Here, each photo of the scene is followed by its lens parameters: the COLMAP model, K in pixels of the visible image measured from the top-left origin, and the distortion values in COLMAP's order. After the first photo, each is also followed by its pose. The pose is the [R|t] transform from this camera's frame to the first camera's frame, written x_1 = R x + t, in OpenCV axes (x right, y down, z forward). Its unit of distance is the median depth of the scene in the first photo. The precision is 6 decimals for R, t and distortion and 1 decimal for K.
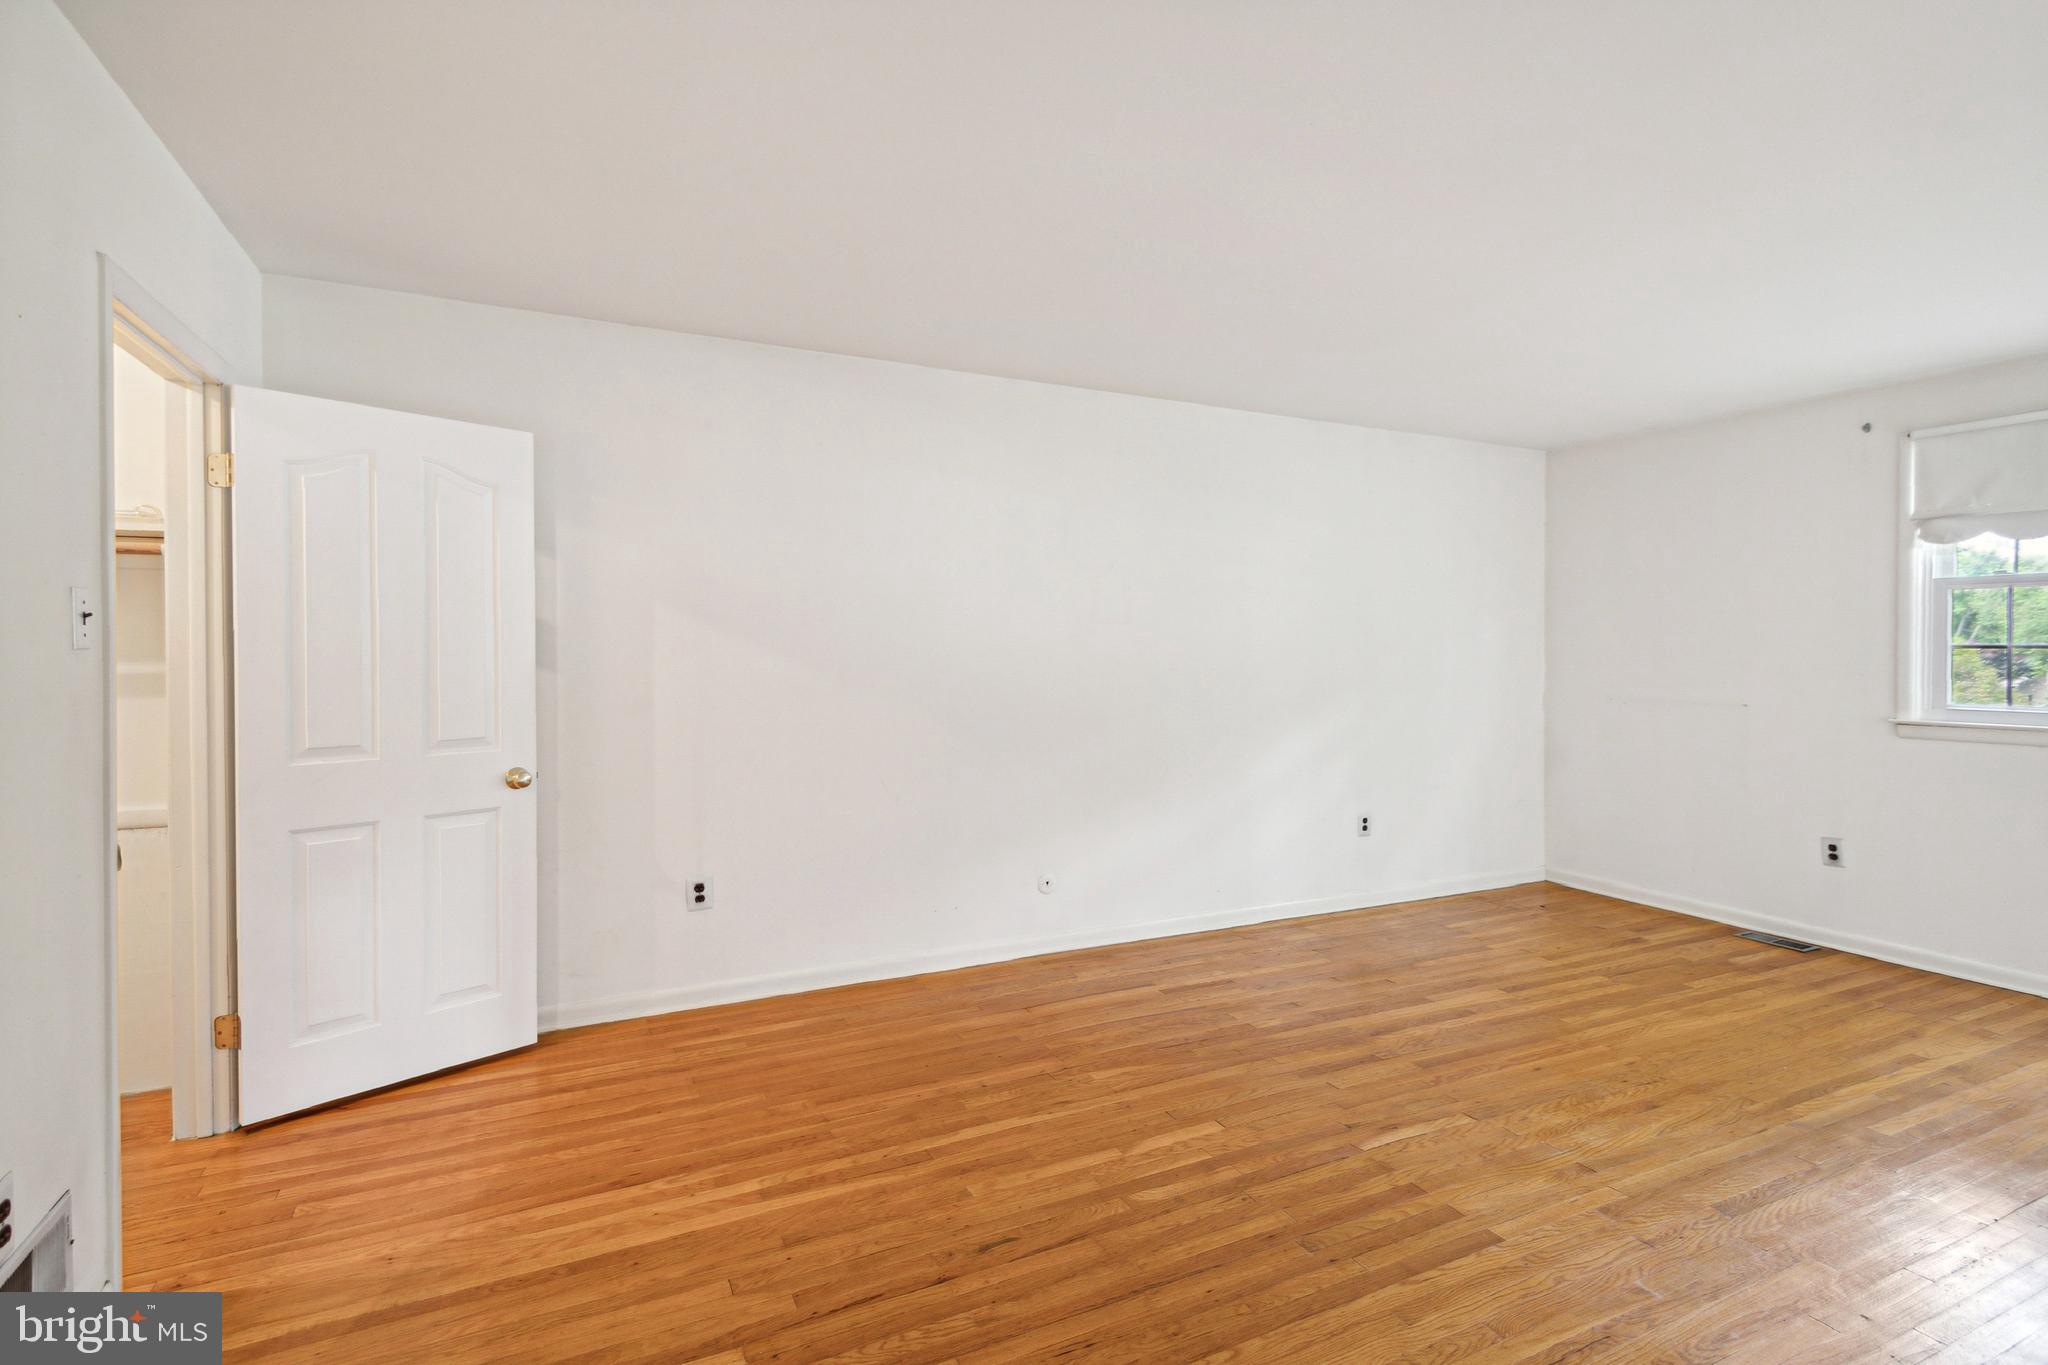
lens RADIAL K [[991.1, 0, 1029.7], [0, 991.1, 633.8], [0, 0, 1]] dist [0.001054, 0.000040]
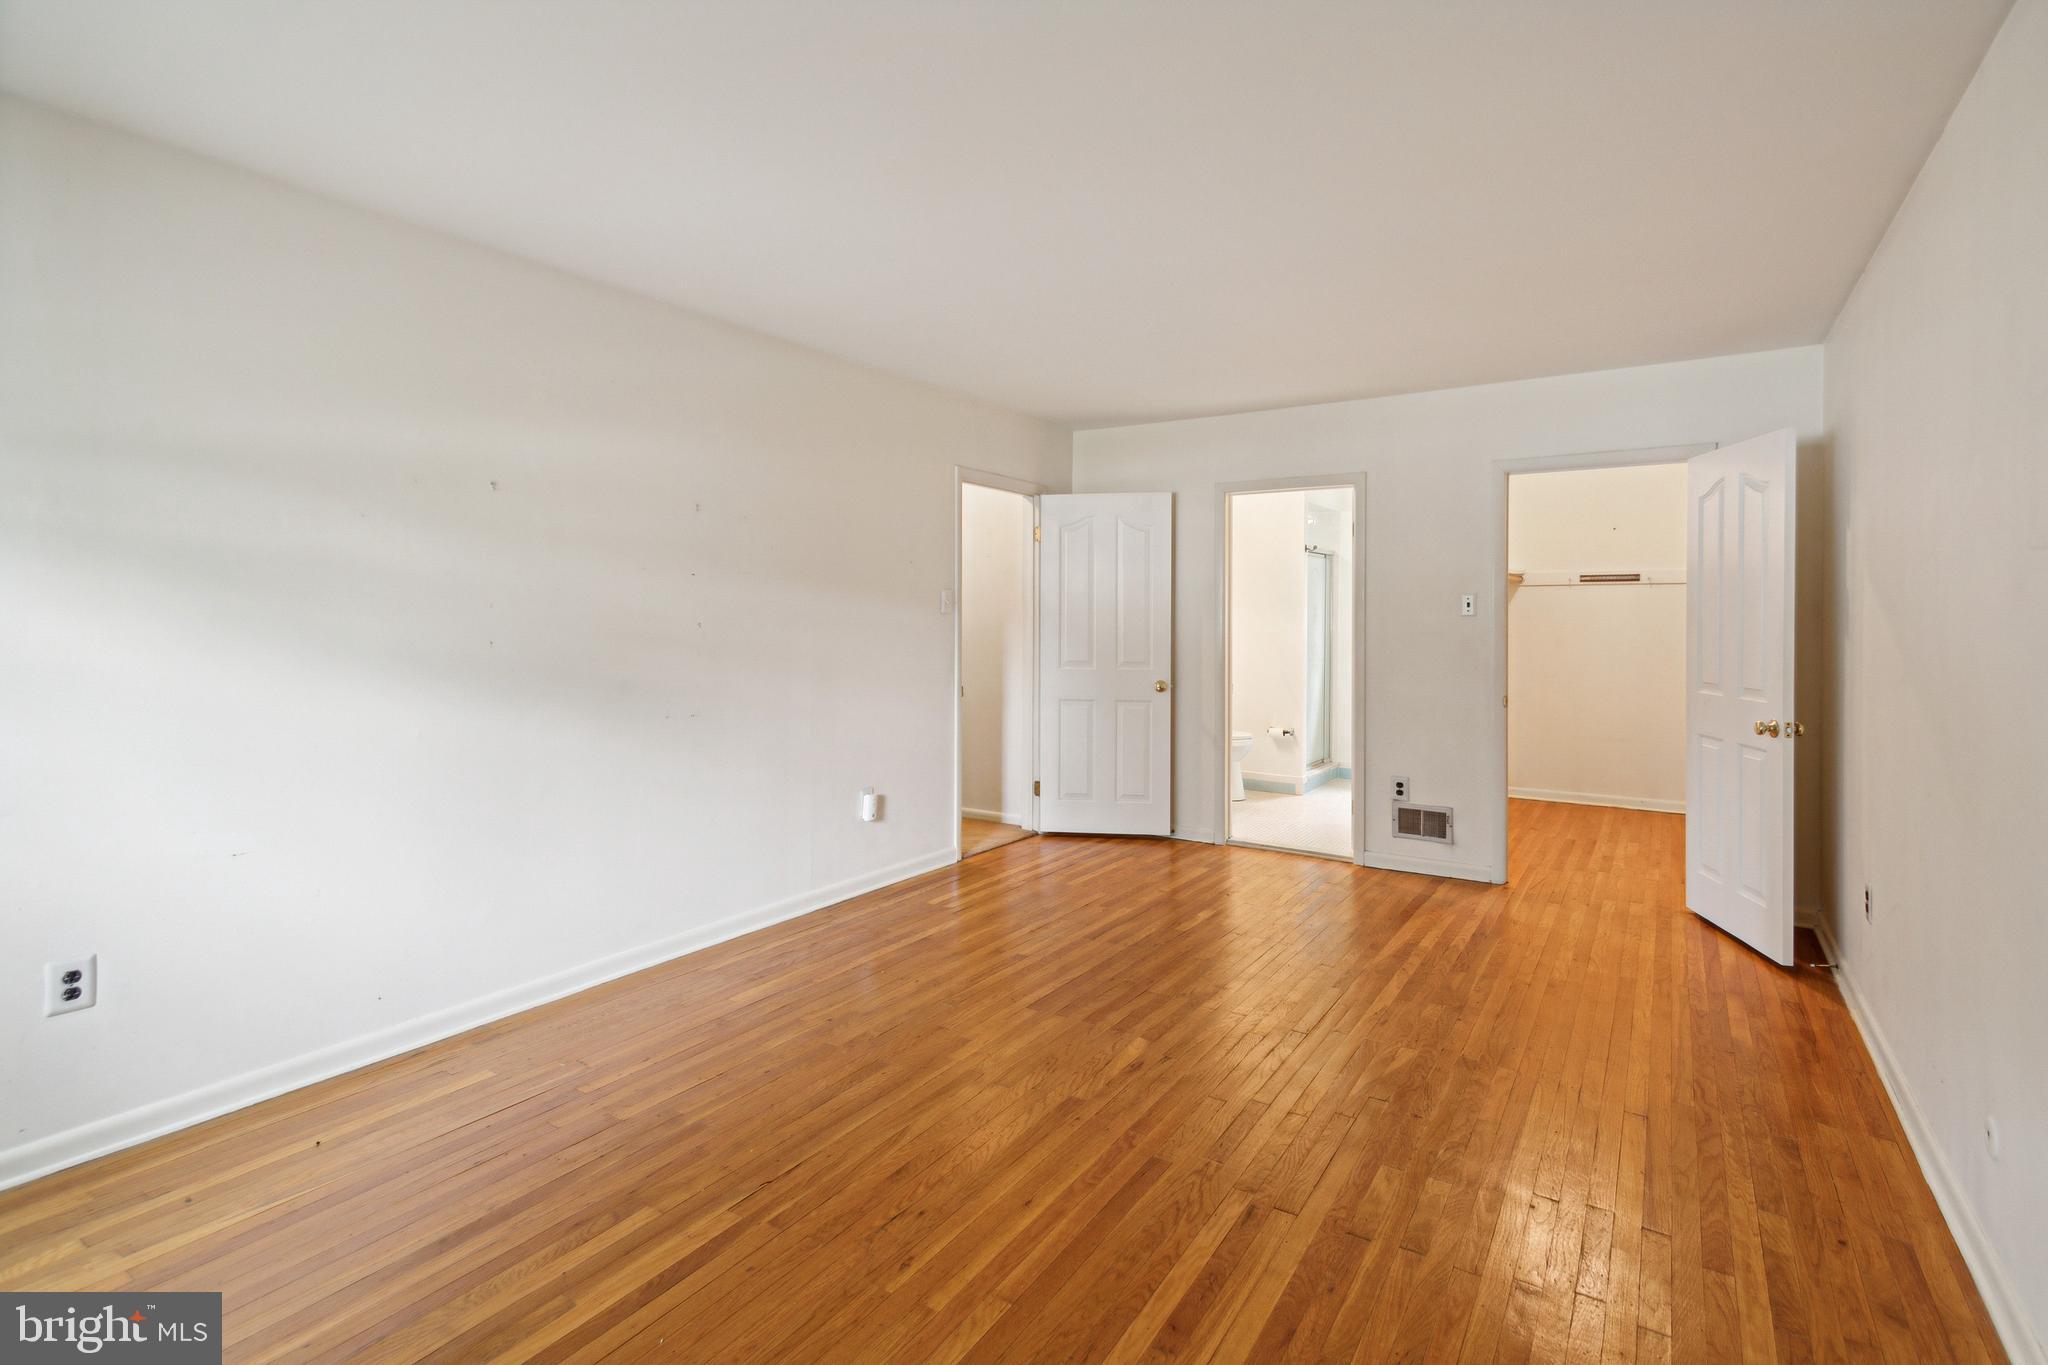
lens RADIAL K [[991.1, 0, 1029.7], [0, 991.1, 633.8], [0, 0, 1]] dist [0.001054, 0.000040]
pose [[-0.859079, 0.001382, -0.511840, 1.006986], [0.001672, 0.999999, -0.000106, 0.031292], [0.511840, -0.000947, -0.859081, 1.854125]]
